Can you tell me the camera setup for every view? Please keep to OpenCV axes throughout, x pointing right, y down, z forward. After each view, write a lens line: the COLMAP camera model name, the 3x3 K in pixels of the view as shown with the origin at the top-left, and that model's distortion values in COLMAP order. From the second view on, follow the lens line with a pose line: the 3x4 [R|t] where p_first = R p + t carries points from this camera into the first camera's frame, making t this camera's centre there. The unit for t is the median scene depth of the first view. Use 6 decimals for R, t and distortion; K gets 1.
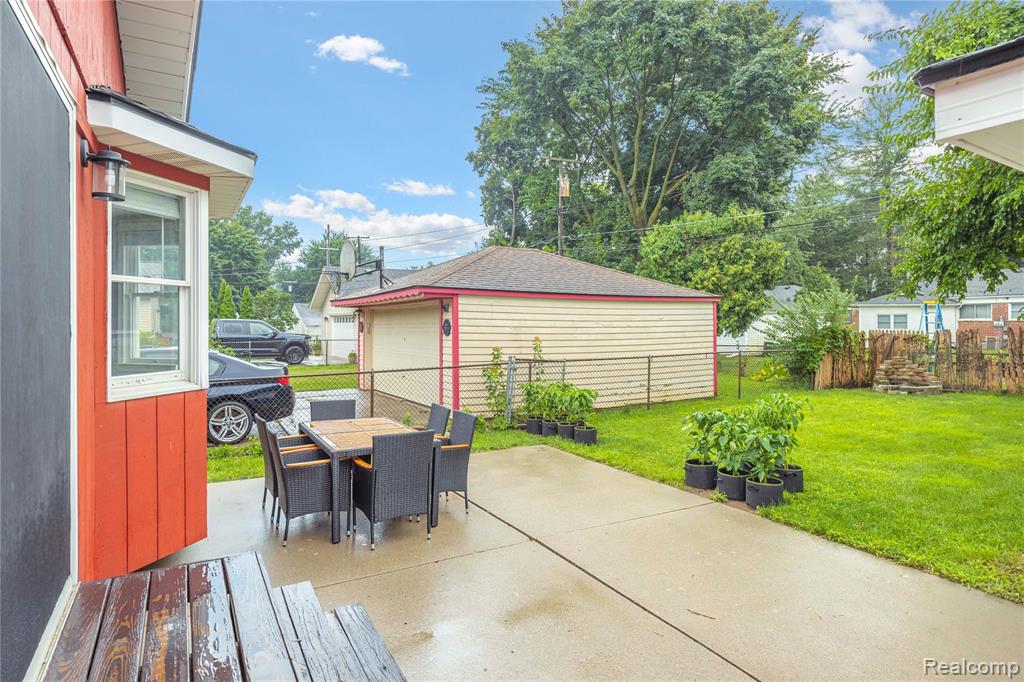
lens RADIAL K [[560.8, 0, 511.1], [0, 560.8, 325.8], [0, 0, 1]] dist [-0.001368, 0.001087]
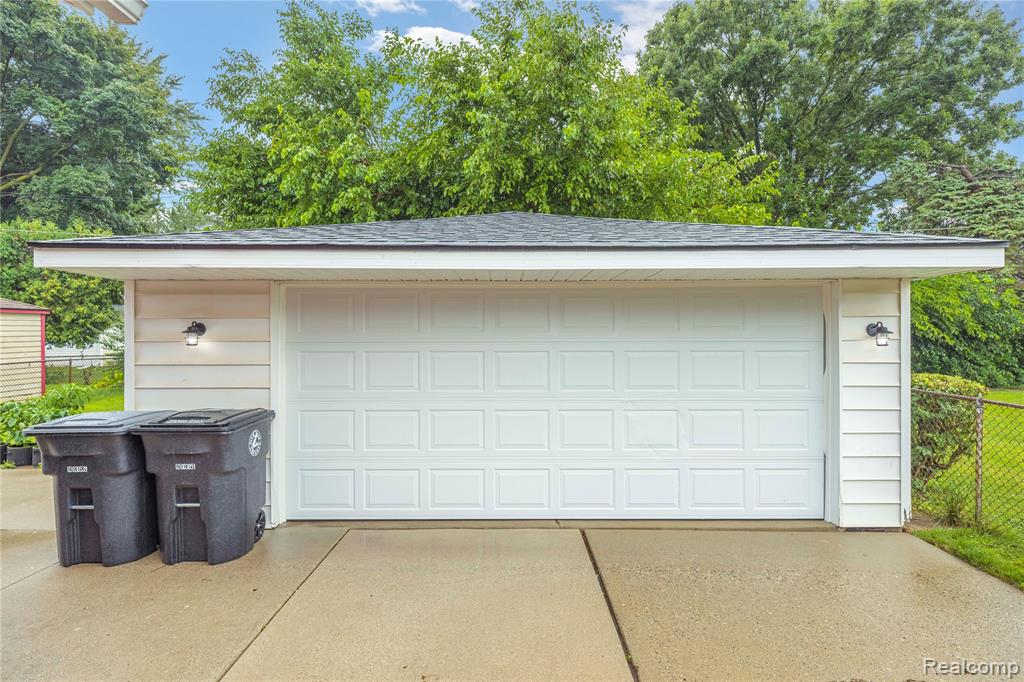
lens RADIAL K [[516.8, 0, 513.3], [0, 516.8, 337.3], [0, 0, 1]] dist [-0.001512, 0.001536]
pose [[0.507696, 0.002151, 0.861533, -0.018023], [0.000175, 0.999997, -0.002600, 0.002260], [-0.861536, 0.001471, 0.507694, -0.163008]]
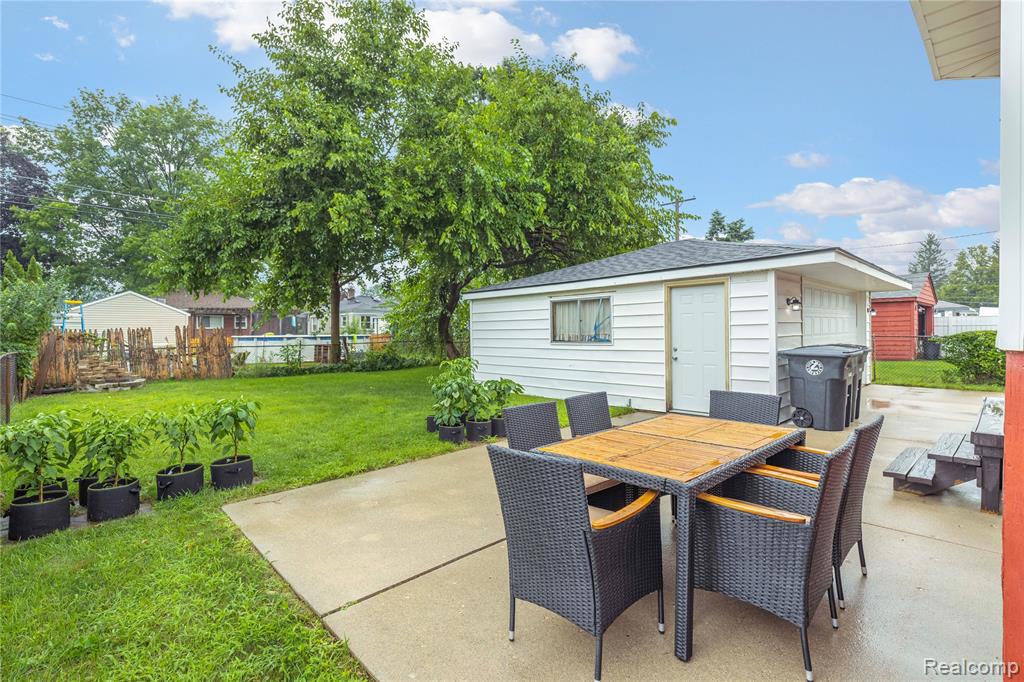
lens RADIAL K [[461.7, 0, 512.5], [0, 461.7, 334.1], [0, 0, 1]] dist [0.001122, -0.000036]
pose [[-0.224870, -0.002998, 0.974384, -0.155209], [0.014660, 0.999872, 0.006459, 0.014181], [-0.974278, 0.015737, -0.224797, 0.286860]]
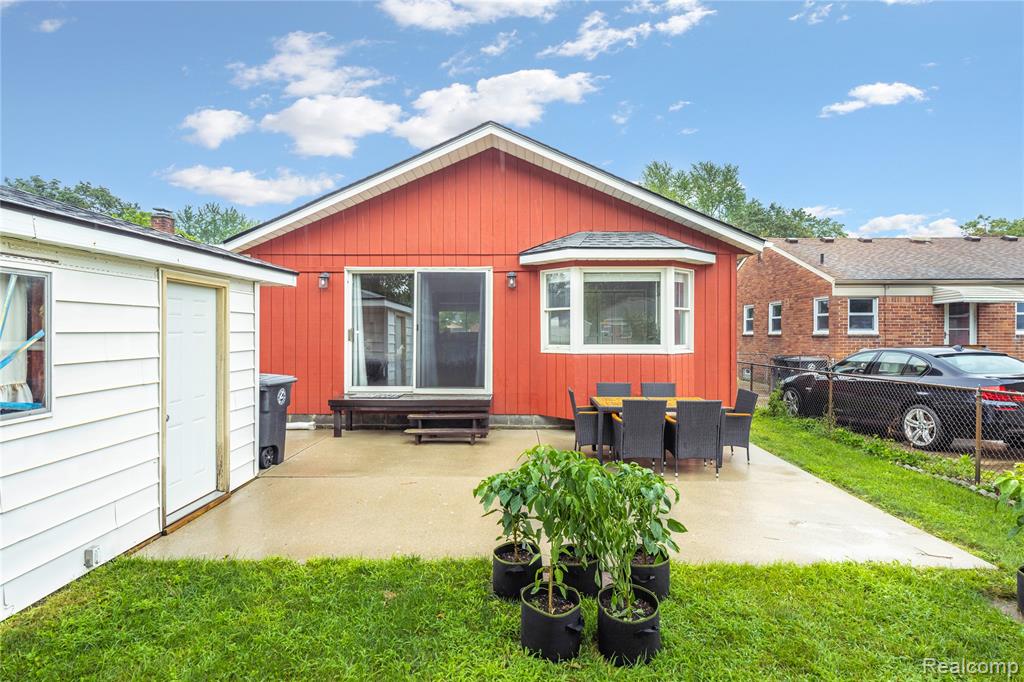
lens RADIAL K [[539.1, 0, 511.5], [0, 539.1, 330.9], [0, 0, 1]] dist [-0.003641, -0.000543]
pose [[-0.524329, -0.000940, -0.851515, 0.227183], [0.000891, 0.999998, -0.001653, 0.003939], [0.851515, -0.001625, -0.524327, 0.310600]]
